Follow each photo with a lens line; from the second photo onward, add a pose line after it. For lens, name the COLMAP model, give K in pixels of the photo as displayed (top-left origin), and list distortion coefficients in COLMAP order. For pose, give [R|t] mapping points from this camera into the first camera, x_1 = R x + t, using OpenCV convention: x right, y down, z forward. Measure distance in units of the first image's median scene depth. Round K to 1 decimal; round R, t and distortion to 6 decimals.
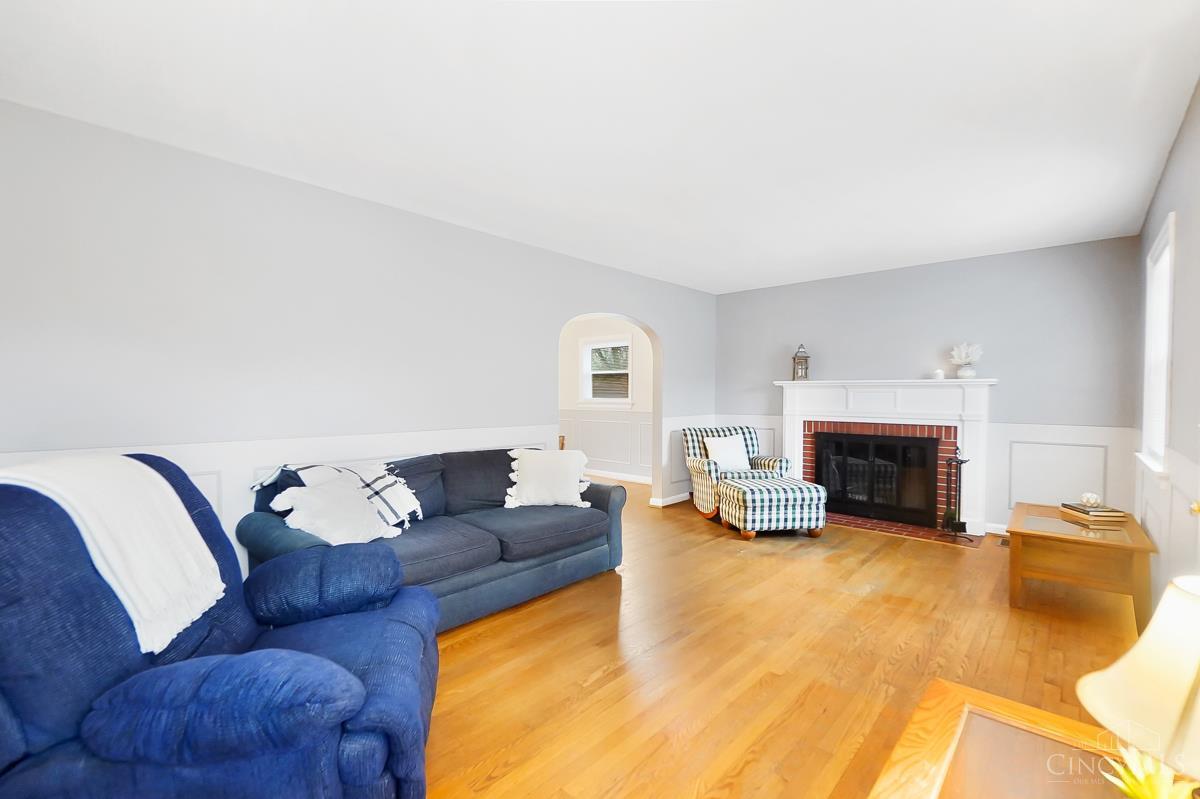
lens RADIAL K [[524.3, 0, 600.0], [0, 524.3, 399.5], [0, 0, 1]] dist [-0.000172, -0.000070]
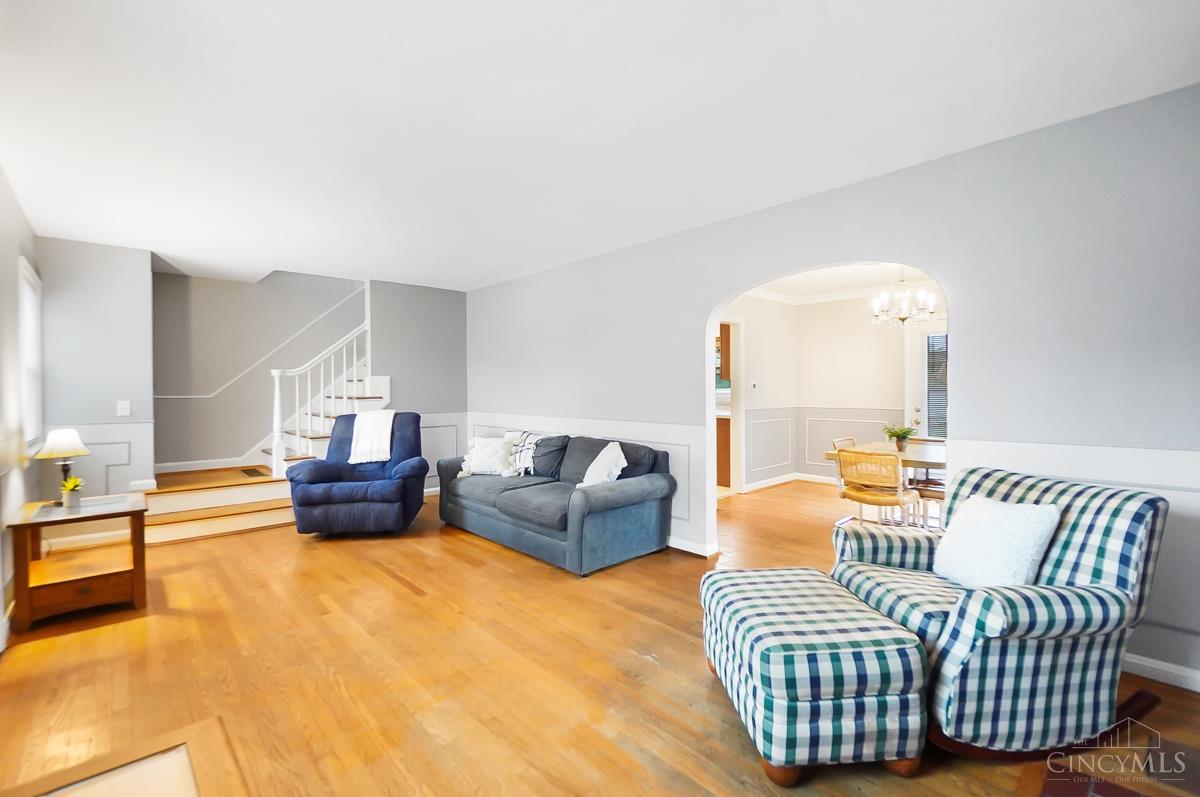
lens RADIAL K [[523.9, 0, 600.0], [0, 523.9, 398.5], [0, 0, 1]] dist [-0.041877, -0.000186]
pose [[-0.076525, 0.013883, -0.996971, 0.753312], [-0.010238, 0.999839, 0.014708, -0.007211], [0.997015, 0.011333, -0.076371, 0.875020]]
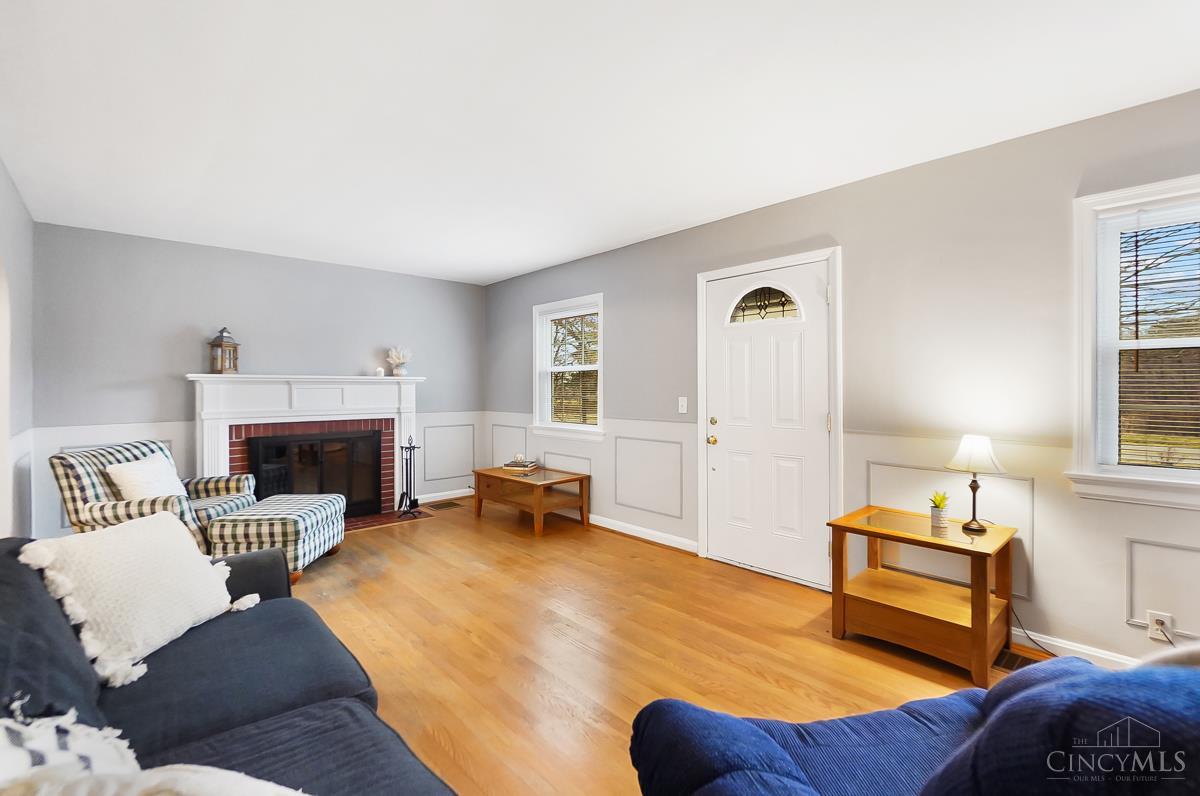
lens RADIAL K [[525.7, 0, 595.9], [0, 525.7, 386.4], [0, 0, 1]] dist [-0.000902, -0.000544]
pose [[0.084352, -0.000775, 0.996436, -0.420577], [0.015595, 0.999878, -0.000542, -0.010392], [-0.996314, 0.015585, 0.084354, 0.469692]]
